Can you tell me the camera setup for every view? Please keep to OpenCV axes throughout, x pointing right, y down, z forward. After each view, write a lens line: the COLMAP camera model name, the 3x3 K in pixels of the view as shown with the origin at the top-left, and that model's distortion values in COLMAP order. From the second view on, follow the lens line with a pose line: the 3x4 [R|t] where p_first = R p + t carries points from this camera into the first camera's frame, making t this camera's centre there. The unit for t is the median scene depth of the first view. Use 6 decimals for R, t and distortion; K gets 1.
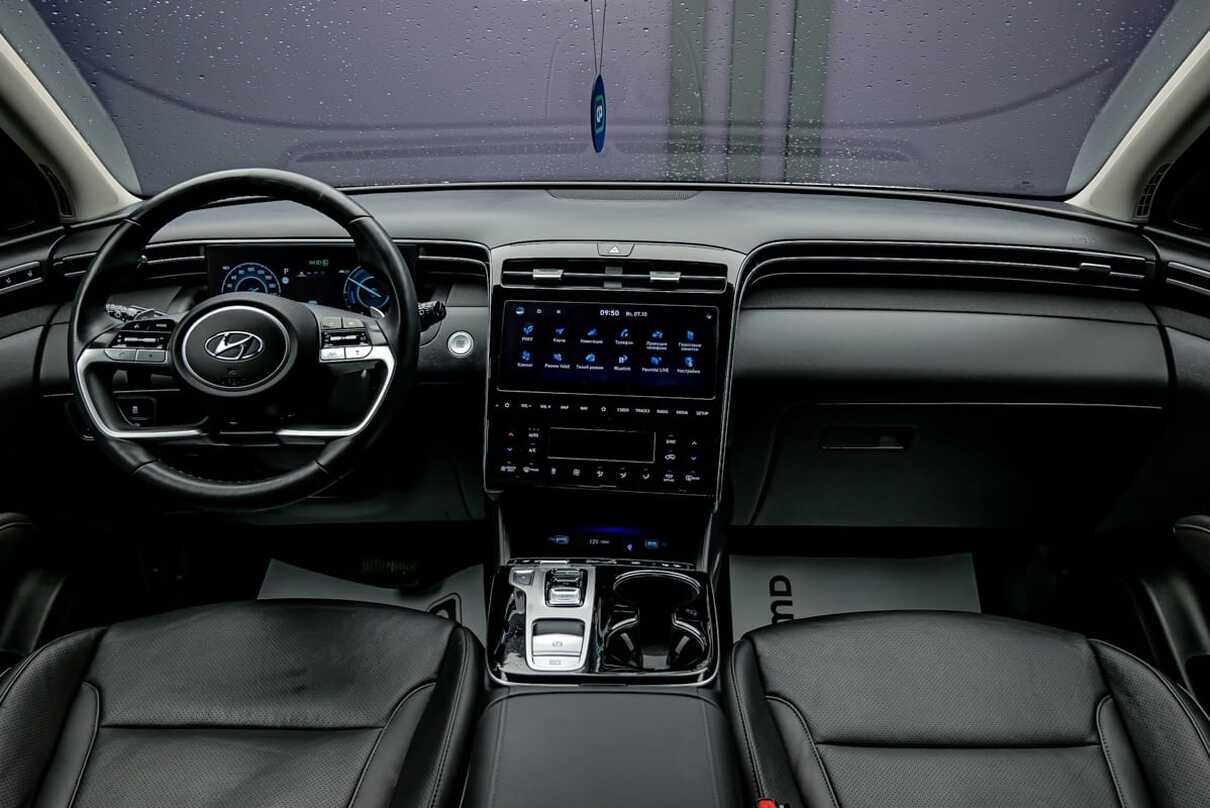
lens RADIAL K [[840.9, 0, 611.4], [0, 840.9, 396.6], [0, 0, 1]] dist [0.002713, 0.000115]
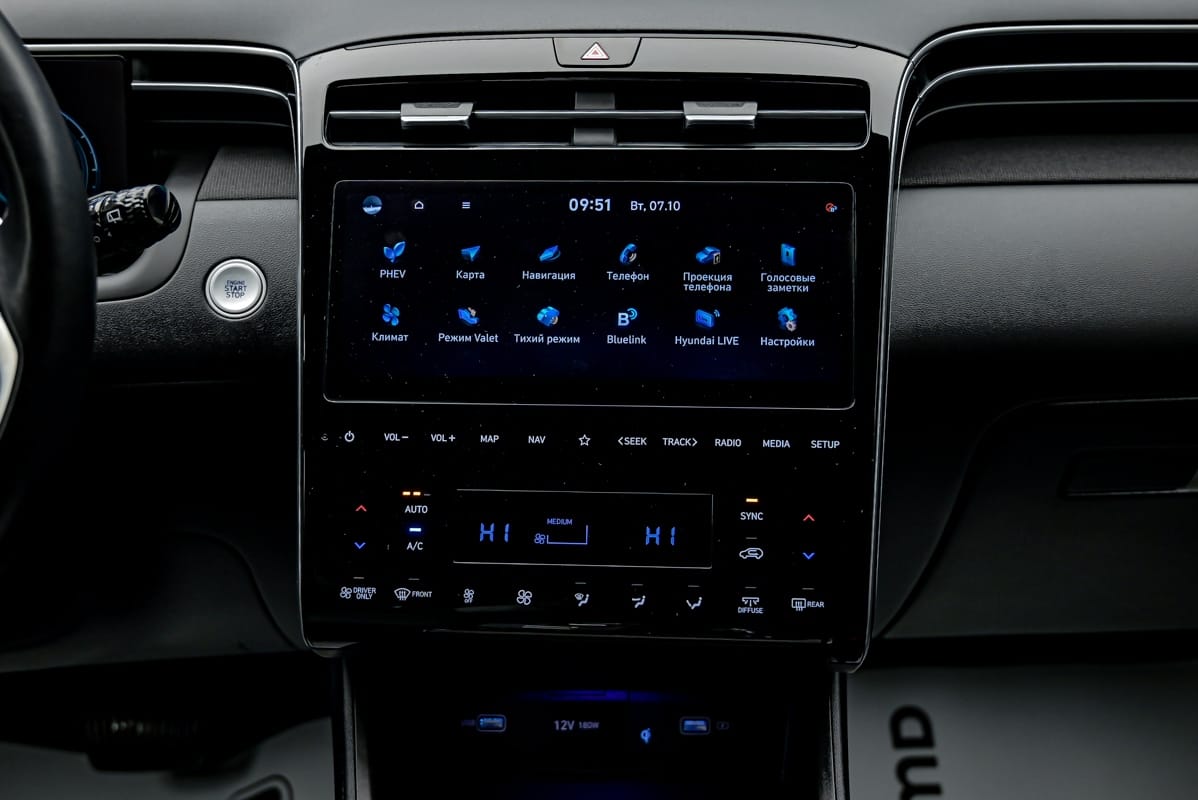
lens RADIAL K [[1223.2, 0, 593.1], [0, 1223.2, 407.6], [0, 0, 1]] dist [-0.020379, 0.000000]
pose [[0.998656, -0.032827, 0.040103, -0.027903], [0.030167, 0.997414, 0.065232, -0.039144], [-0.042140, -0.063935, 0.997064, 0.394348]]
